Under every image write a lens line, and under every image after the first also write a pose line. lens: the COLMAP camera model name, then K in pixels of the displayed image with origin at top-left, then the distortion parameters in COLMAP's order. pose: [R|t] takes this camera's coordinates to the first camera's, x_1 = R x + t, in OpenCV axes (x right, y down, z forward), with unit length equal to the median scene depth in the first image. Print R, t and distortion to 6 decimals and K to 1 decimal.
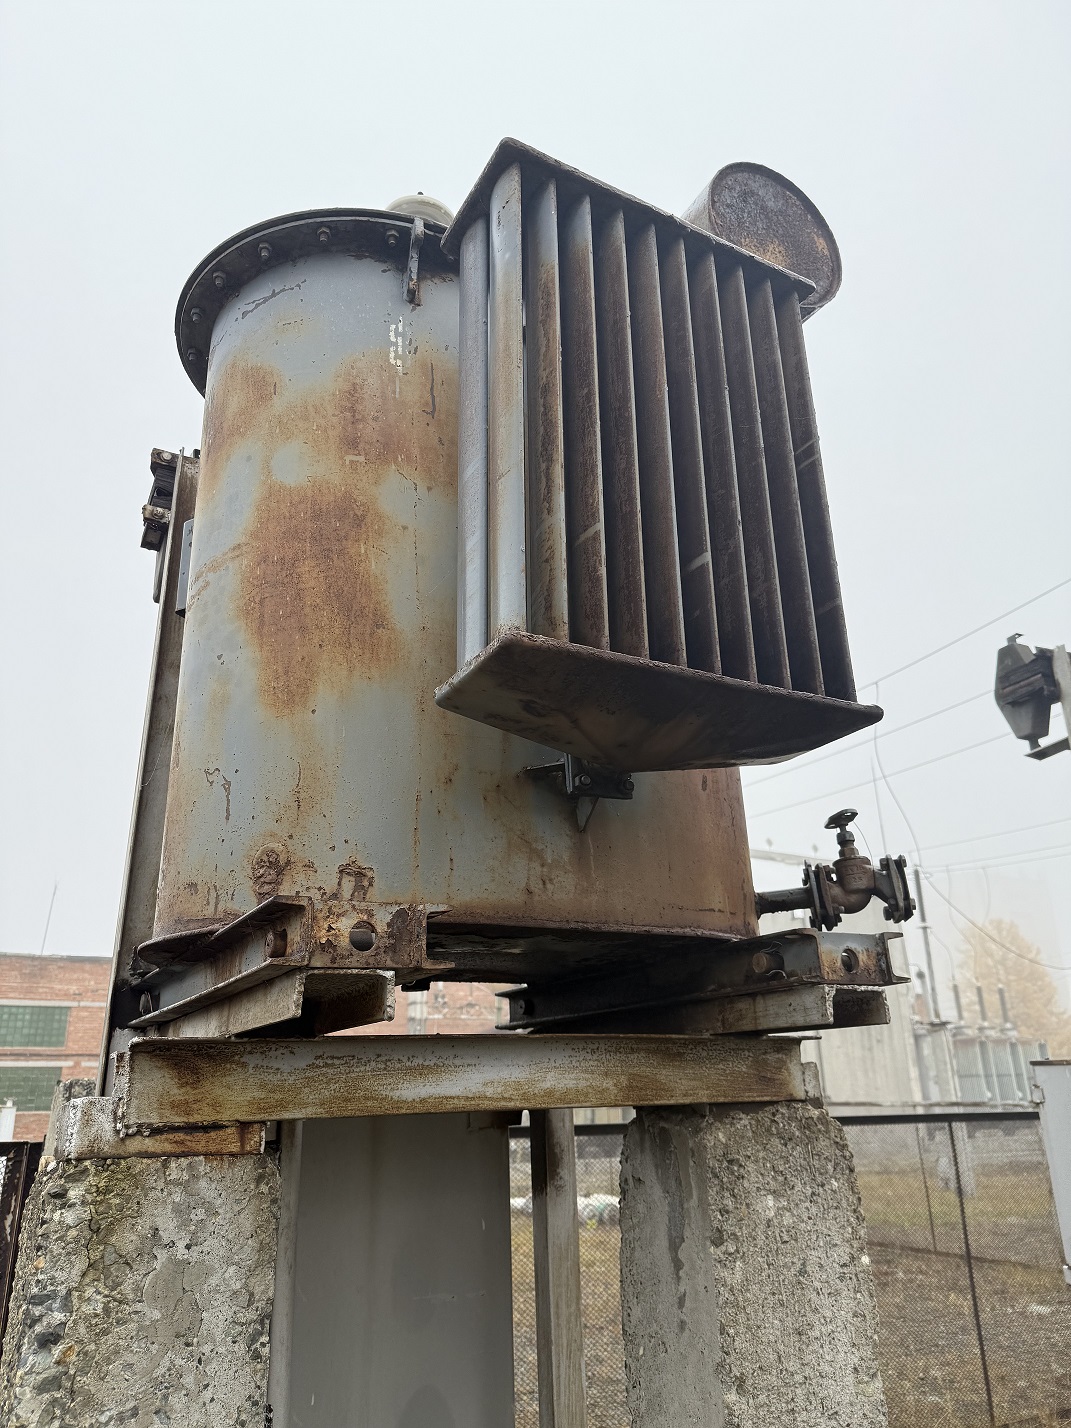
lens RADIAL K [[1006.4, 0, 539.6], [0, 1006.4, 717.7], [0, 0, 1]] dist [0.046023, -0.009576]
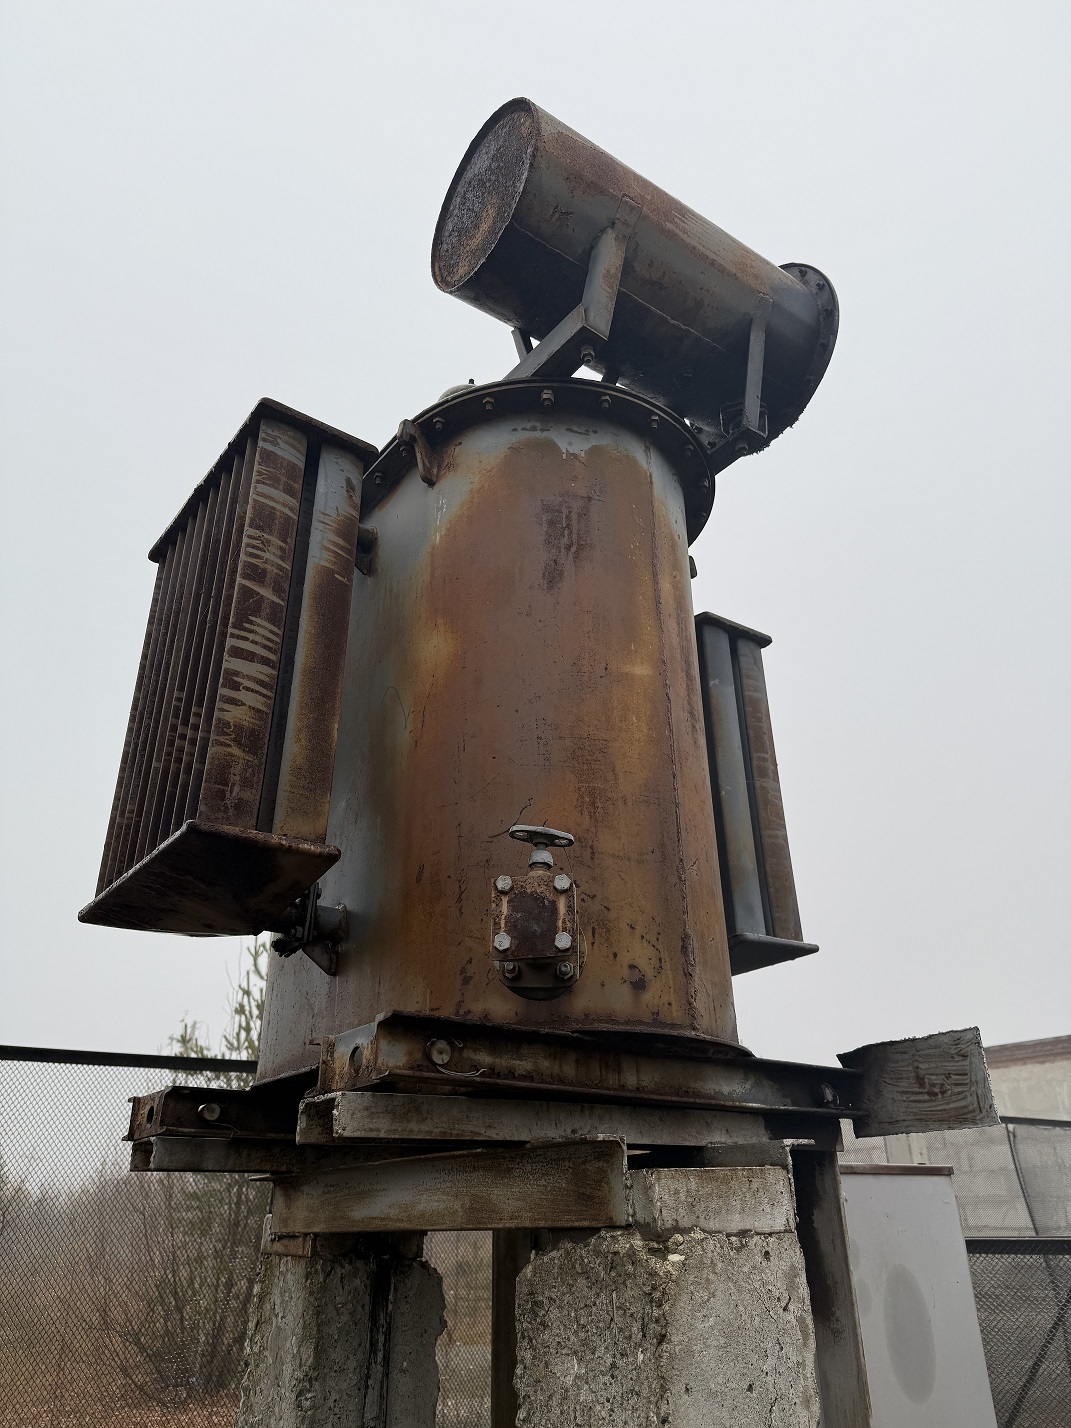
lens RADIAL K [[1006.4, 0, 540.5], [0, 1006.4, 710.2], [0, 0, 1]] dist [0.046023, -0.009576]
pose [[0.145703, -0.419820, -0.895836, 1.124513], [0.365934, 0.864149, -0.345453, 0.305099], [0.919164, -0.277484, 0.279536, 0.897373]]
